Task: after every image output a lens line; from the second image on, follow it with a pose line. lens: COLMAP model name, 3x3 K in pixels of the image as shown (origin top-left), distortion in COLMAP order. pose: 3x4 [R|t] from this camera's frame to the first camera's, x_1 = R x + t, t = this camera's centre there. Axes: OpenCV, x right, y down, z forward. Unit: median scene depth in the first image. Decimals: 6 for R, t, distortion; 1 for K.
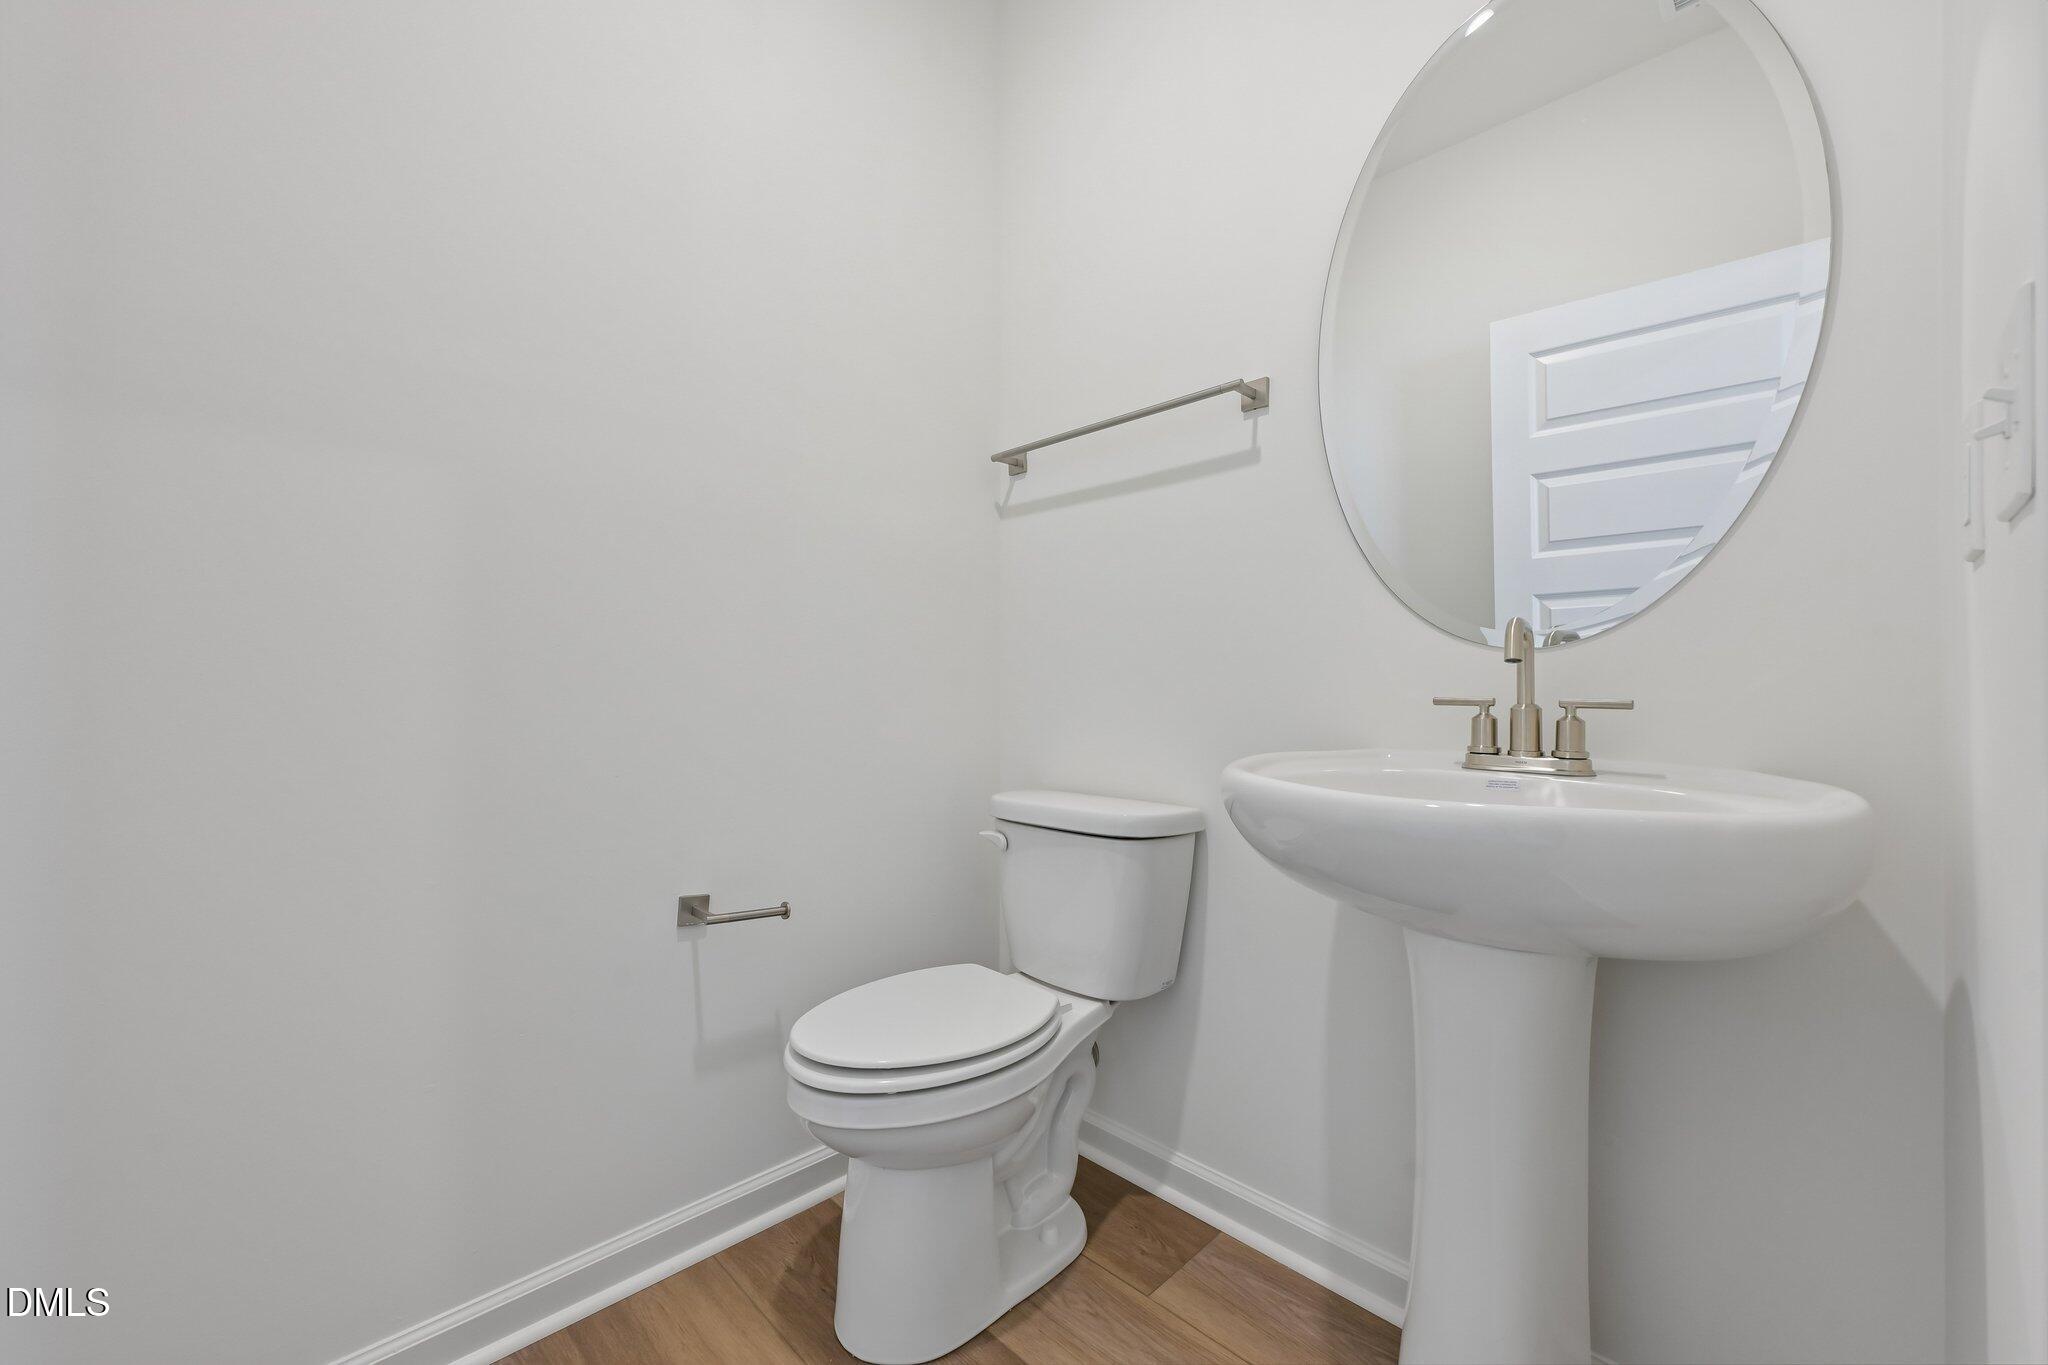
lens RADIAL K [[812.6, 0, 1018.5], [0, 812.6, 686.4], [0, 0, 1]] dist [0.000127, 0.000041]
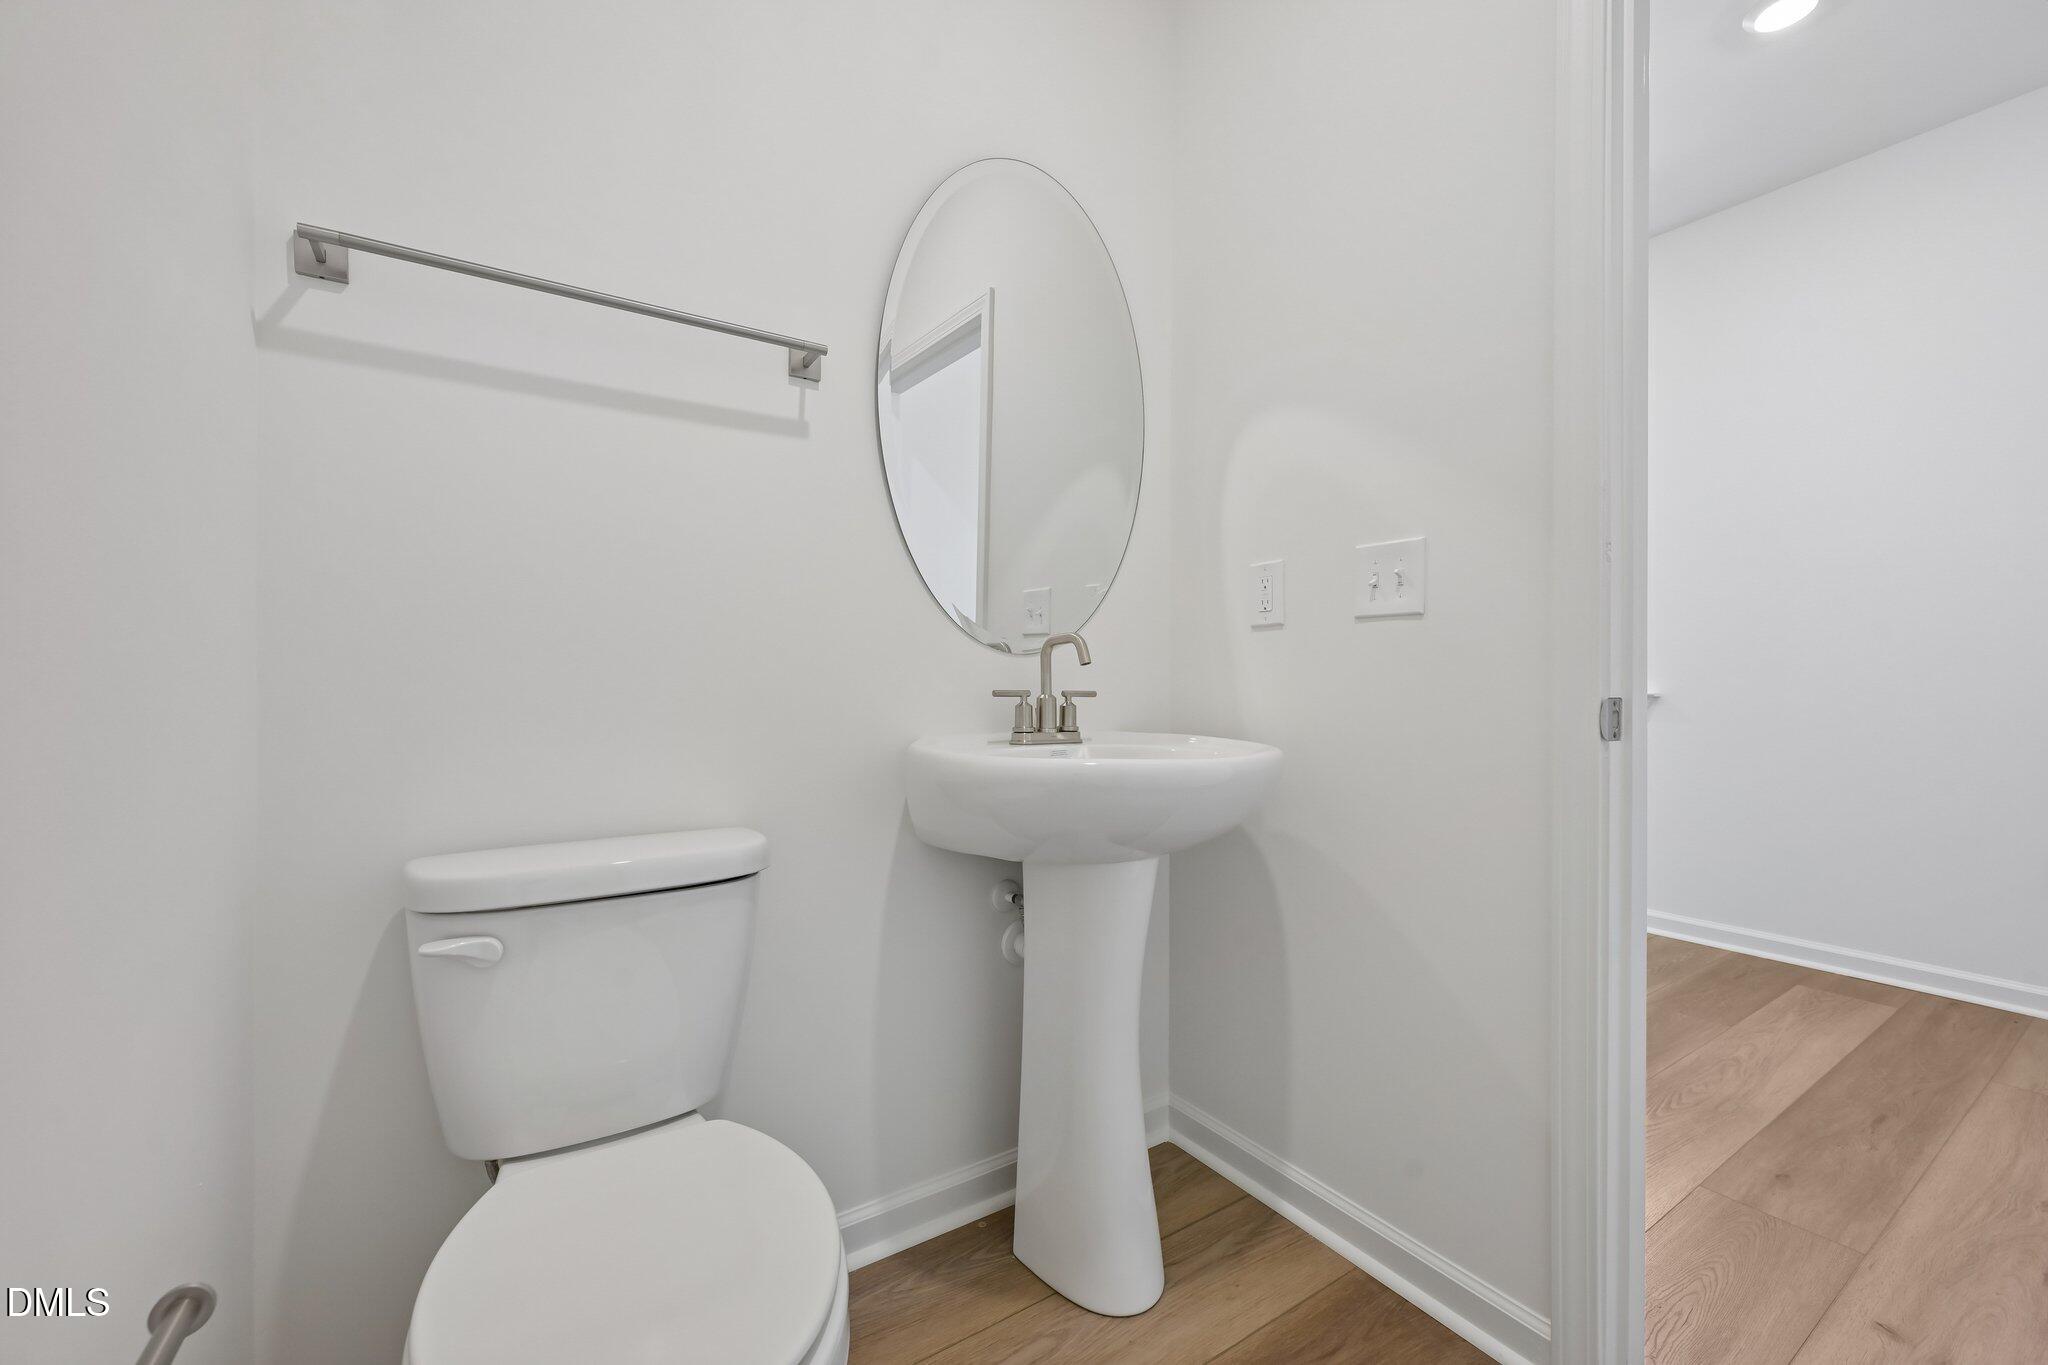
lens RADIAL K [[812.6, 0, 1018.5], [0, 812.6, 686.4], [0, 0, 1]] dist [0.000127, 0.000041]
pose [[0.208174, -0.002828, 0.978088, -0.657937], [-0.002656, 0.999990, 0.003456, 0.003616], [-0.978088, -0.003318, 0.208165, 0.674238]]
